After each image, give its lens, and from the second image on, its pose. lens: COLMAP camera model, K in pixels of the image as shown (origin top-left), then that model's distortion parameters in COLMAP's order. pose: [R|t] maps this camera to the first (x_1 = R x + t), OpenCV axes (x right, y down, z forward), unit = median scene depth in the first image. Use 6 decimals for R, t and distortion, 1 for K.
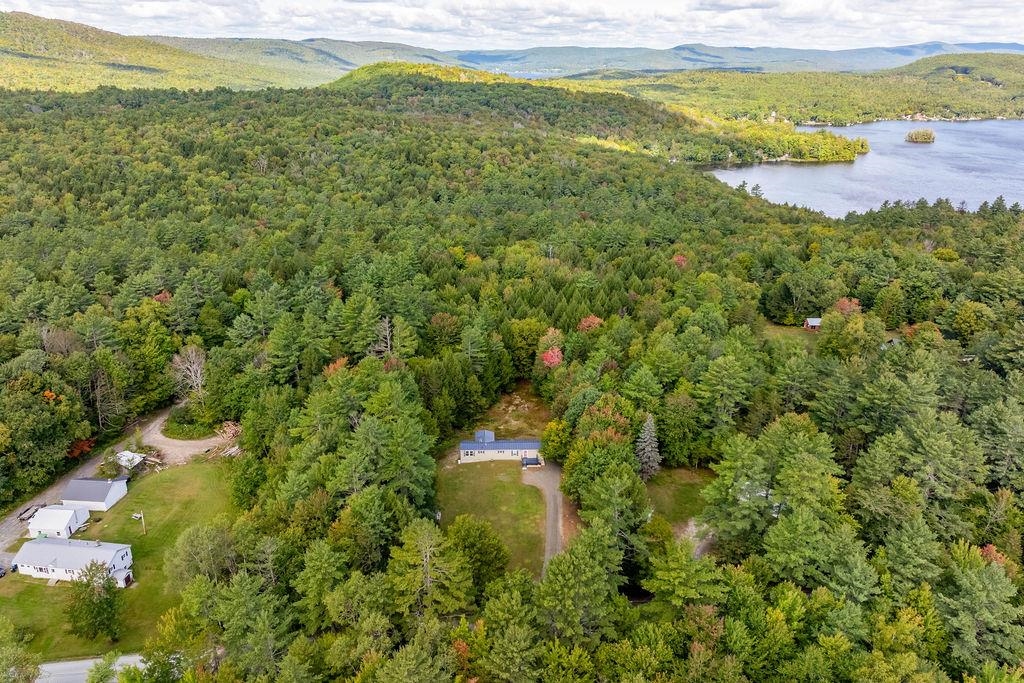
lens RADIAL K [[852.3, 0, 513.1], [0, 852.3, 334.8], [0, 0, 1]] dist [0.059754, -0.095609]
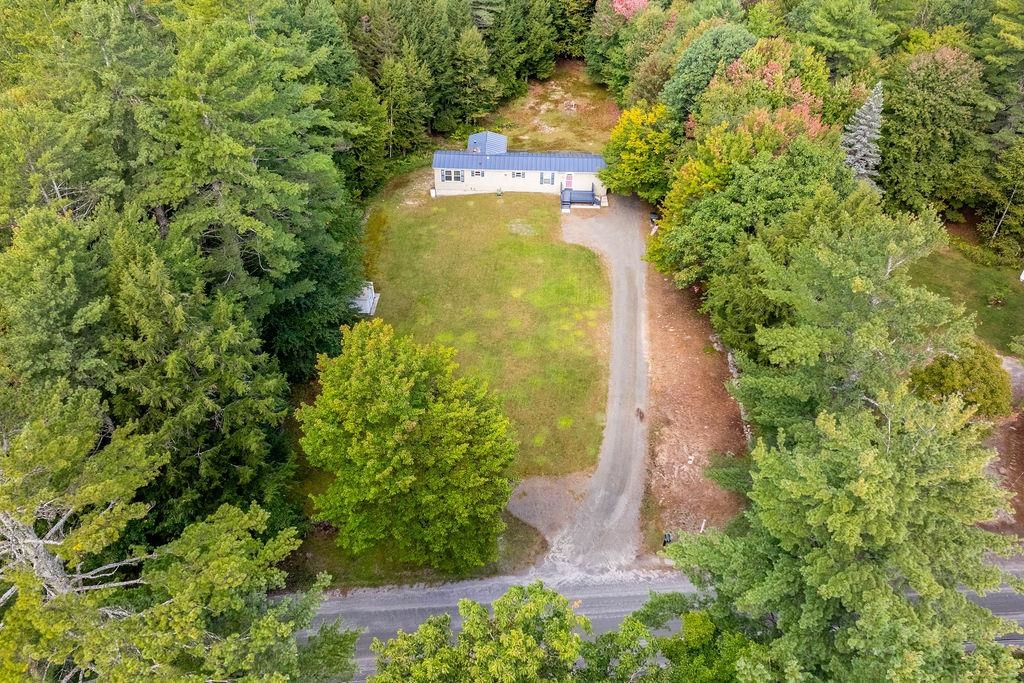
lens RADIAL K [[852.3, 0, 513.1], [0, 852.3, 334.8], [0, 0, 1]] dist [0.059754, -0.095609]
pose [[0.998379, 0.042122, -0.038270, 0.005103], [-0.030484, 0.963658, 0.265395, 0.099626], [0.048058, -0.263798, 0.963380, 0.530624]]
